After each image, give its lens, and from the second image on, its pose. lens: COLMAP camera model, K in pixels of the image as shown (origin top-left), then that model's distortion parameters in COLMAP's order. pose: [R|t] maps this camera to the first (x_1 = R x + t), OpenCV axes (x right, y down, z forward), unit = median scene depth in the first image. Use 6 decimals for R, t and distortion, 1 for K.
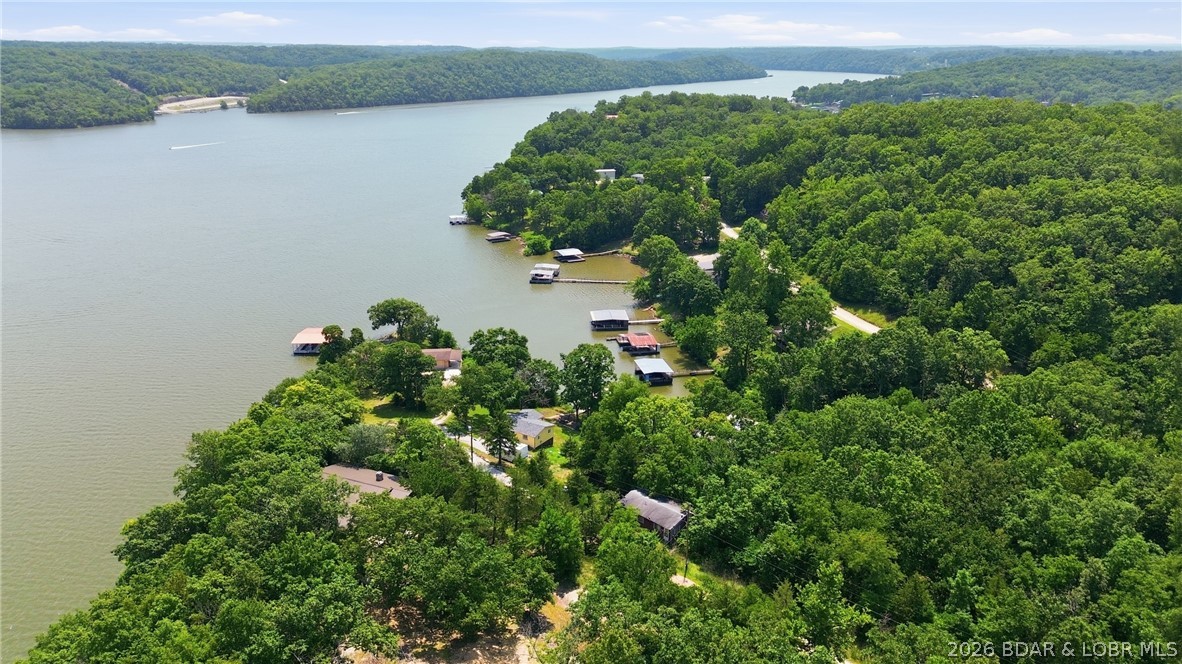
lens RADIAL K [[804.8, 0, 591.0], [0, 804.8, 332.0], [0, 0, 1]] dist [0.050617, -0.040191]
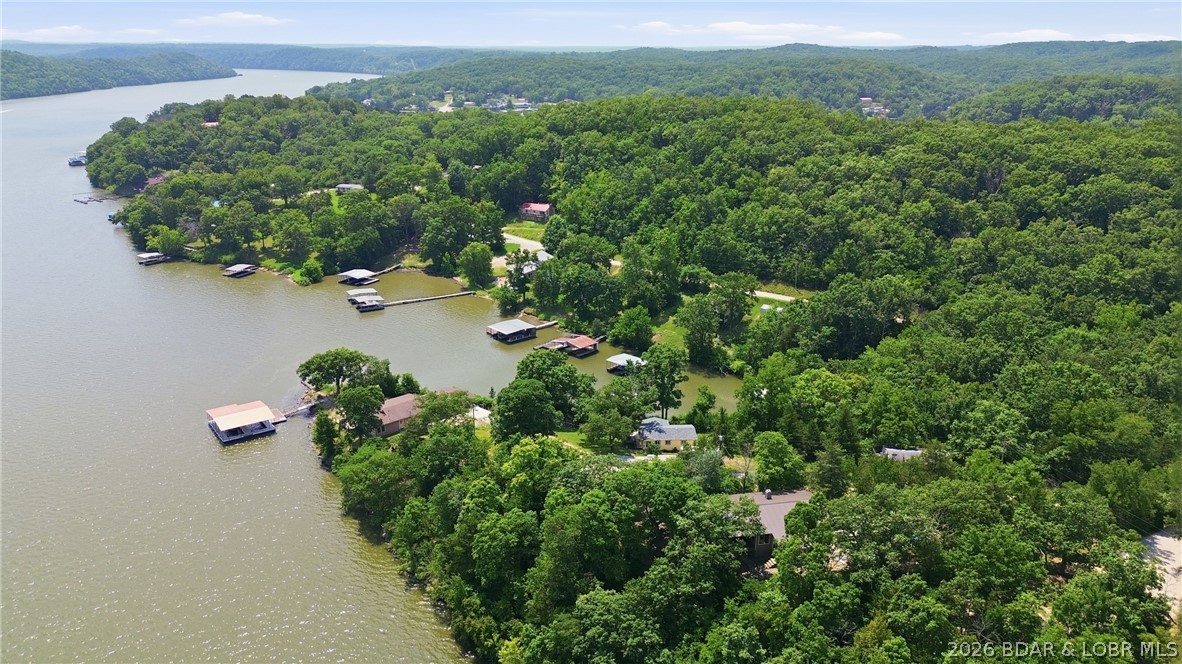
lens RADIAL K [[804.8, 0, 591.0], [0, 804.8, 332.0], [0, 0, 1]] dist [0.050617, -0.040191]
pose [[0.822643, -0.185522, 0.537438, -0.283544], [0.184756, 0.981193, 0.055903, -0.034153], [-0.537702, 0.053307, 0.841448, 0.086519]]
